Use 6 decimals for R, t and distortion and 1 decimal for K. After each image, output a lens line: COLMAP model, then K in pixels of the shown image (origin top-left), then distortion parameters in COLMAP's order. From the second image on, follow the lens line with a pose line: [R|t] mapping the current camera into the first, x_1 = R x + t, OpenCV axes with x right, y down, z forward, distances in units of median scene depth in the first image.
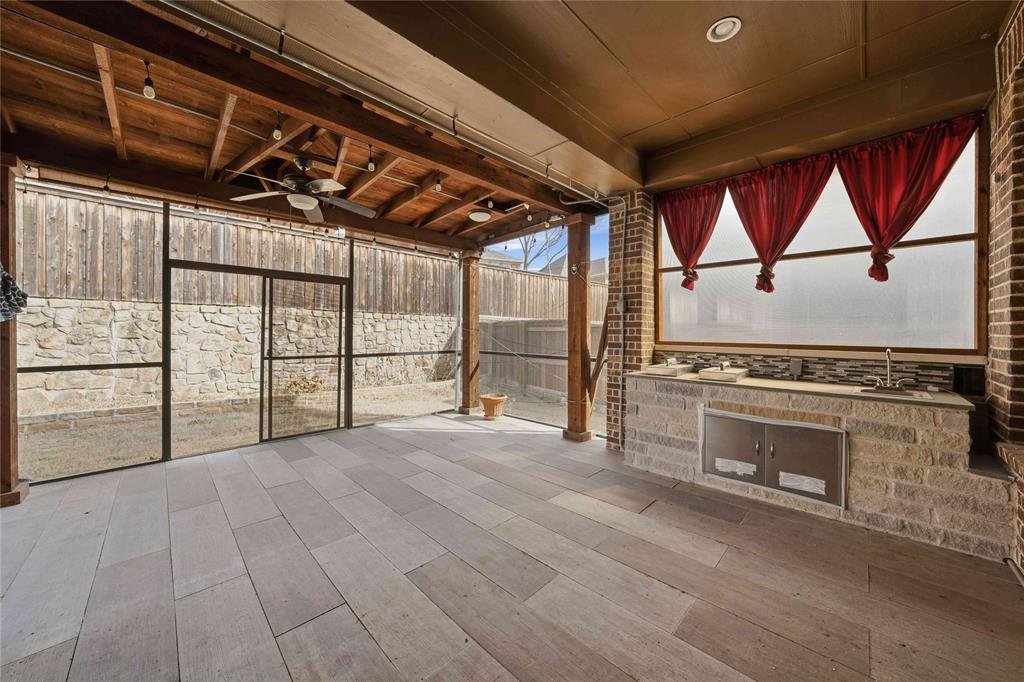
lens RADIAL K [[357.8, 0, 512.0], [0, 357.8, 341.0], [0, 0, 1]] dist [-0.001608, -0.000024]
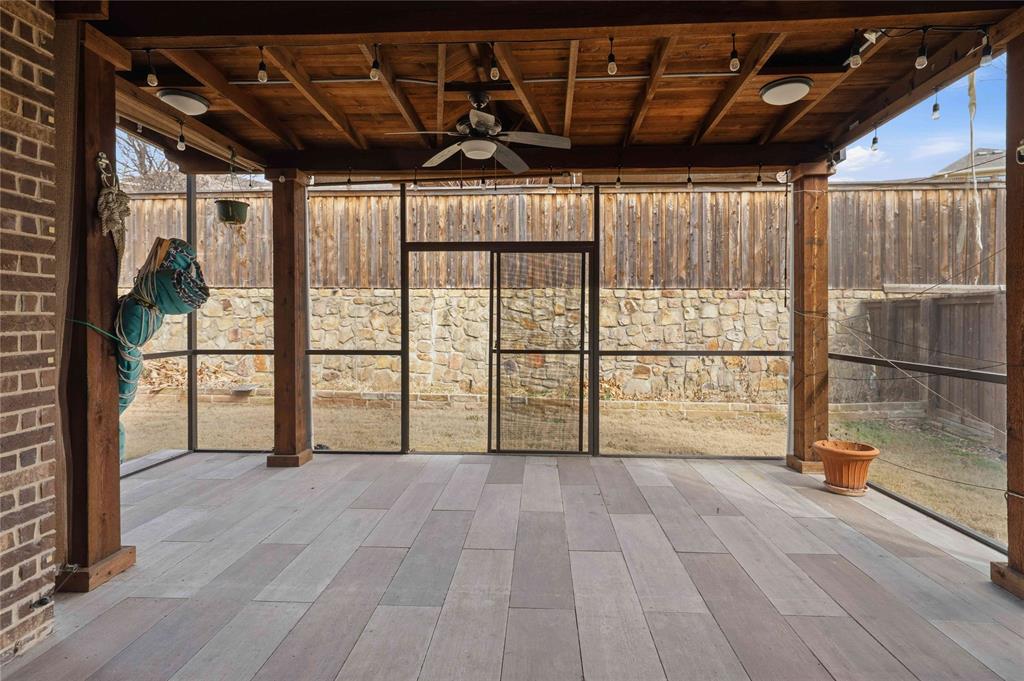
lens RADIAL K [[523.4, 0, 516.2], [0, 523.4, 328.8], [0, 0, 1]] dist [0.011164, 0.000232]
pose [[0.682750, 0.011341, -0.730564, 0.201777], [-0.015293, 0.999882, 0.001230, -0.004211], [0.730492, 0.010333, 0.682843, 0.198575]]
